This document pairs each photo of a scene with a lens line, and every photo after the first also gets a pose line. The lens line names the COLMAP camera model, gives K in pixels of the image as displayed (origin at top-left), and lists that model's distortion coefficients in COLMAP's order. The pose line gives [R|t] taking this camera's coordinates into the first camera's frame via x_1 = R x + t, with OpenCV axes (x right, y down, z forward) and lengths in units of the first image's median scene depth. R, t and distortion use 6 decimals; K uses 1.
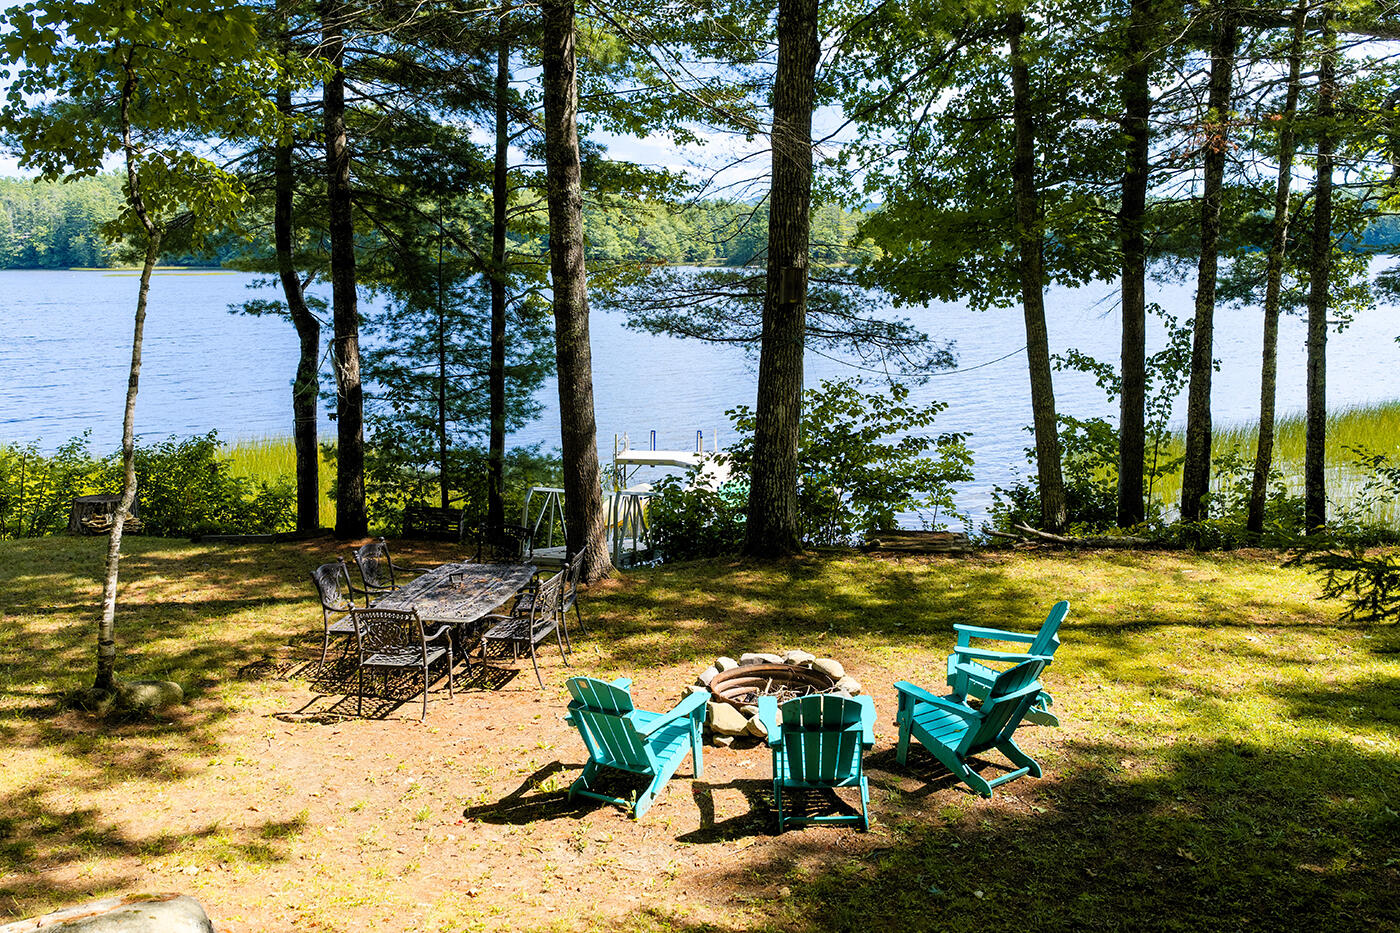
lens RADIAL K [[1146.7, 0, 700.0], [0, 1146.7, 466.5], [0, 0, 1]] dist [0.000222, 0.000495]
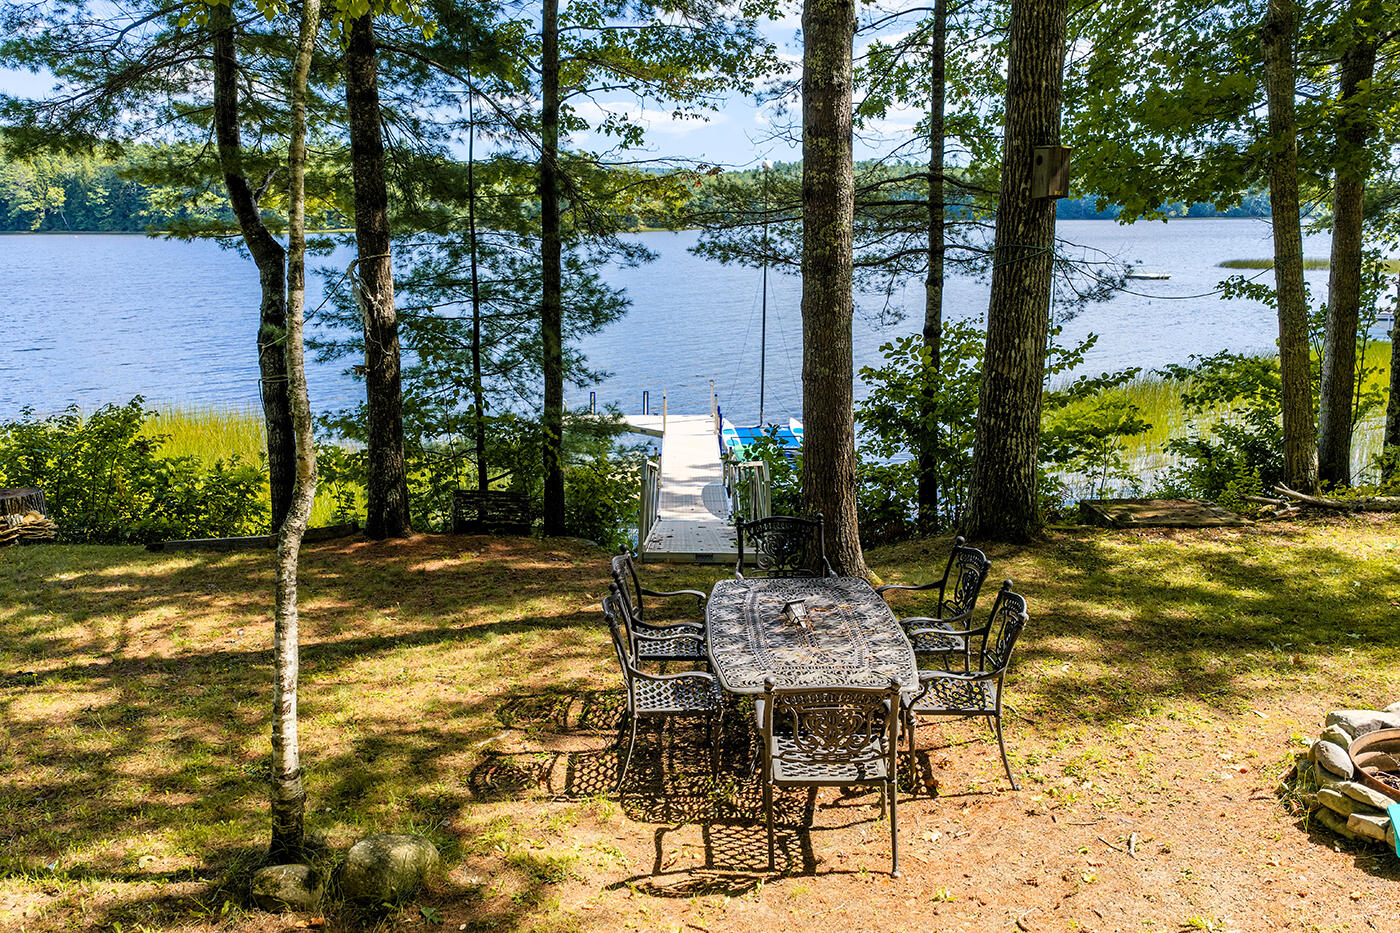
lens RADIAL K [[1133.2, 0, 699.8], [0, 1133.2, 538.9], [0, 0, 1]] dist [0.004898, 0.000633]
pose [[0.987092, -0.042276, 0.154471, -0.195176], [0.027523, 0.994960, 0.096425, -0.000453], [-0.157769, -0.090929, 0.983281, 0.222519]]
